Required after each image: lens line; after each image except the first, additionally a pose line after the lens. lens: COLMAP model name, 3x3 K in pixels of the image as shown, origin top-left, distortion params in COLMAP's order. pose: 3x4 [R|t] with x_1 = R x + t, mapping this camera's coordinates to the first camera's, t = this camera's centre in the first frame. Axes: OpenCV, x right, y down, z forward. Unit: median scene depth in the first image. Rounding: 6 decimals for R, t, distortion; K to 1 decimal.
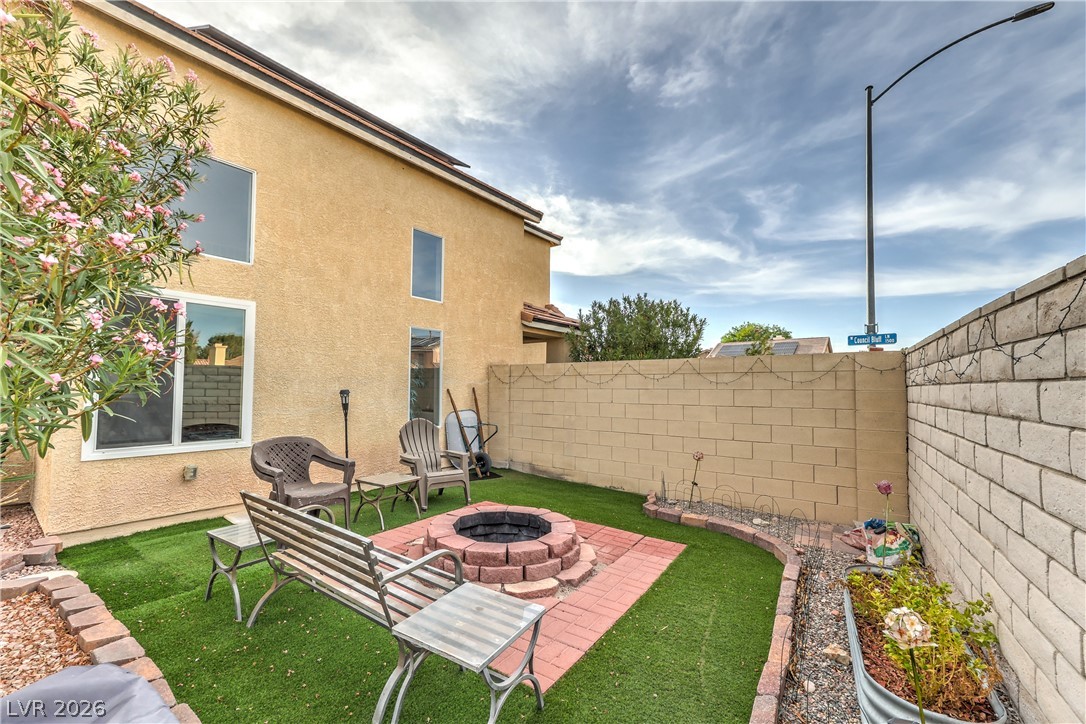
lens RADIAL K [[440.7, 0, 539.3], [0, 440.7, 385.3], [0, 0, 1]] dist [0.003871, 0.000412]
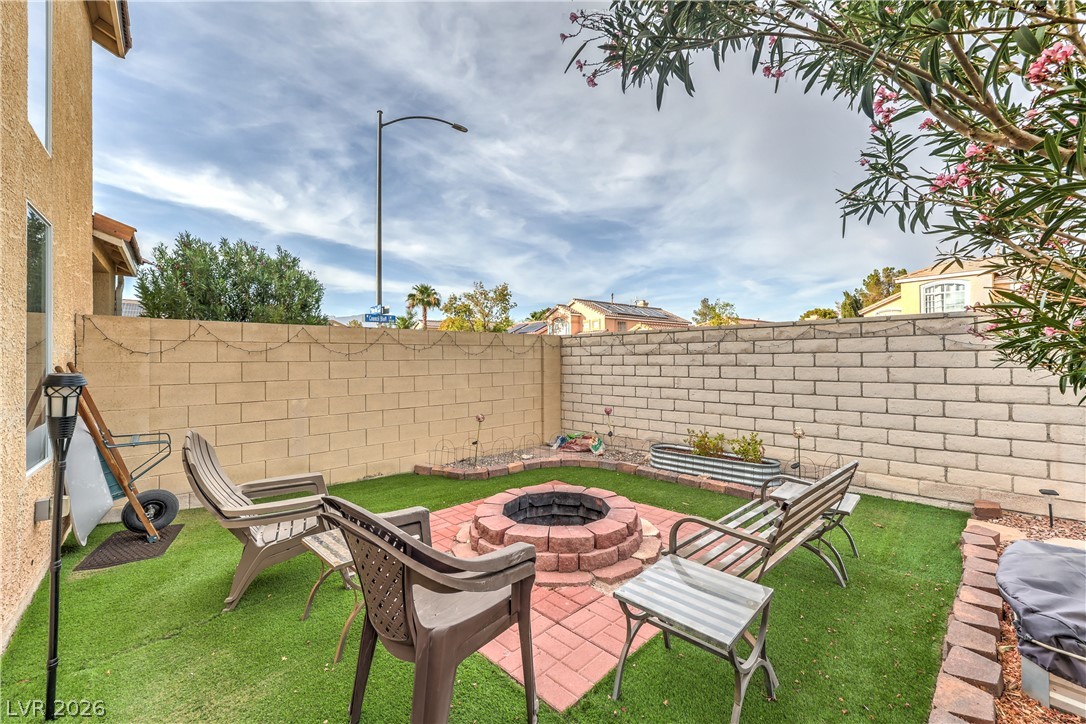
lens RADIAL K [[441.5, 0, 545.0], [0, 441.5, 353.2], [0, 0, 1]] dist [0.002809, 0.000503]
pose [[0.180353, 0.003174, 0.983597, -0.666137], [0.003063, 0.999988, -0.003788, -0.002078], [-0.983597, 0.003696, 0.180341, 0.566003]]
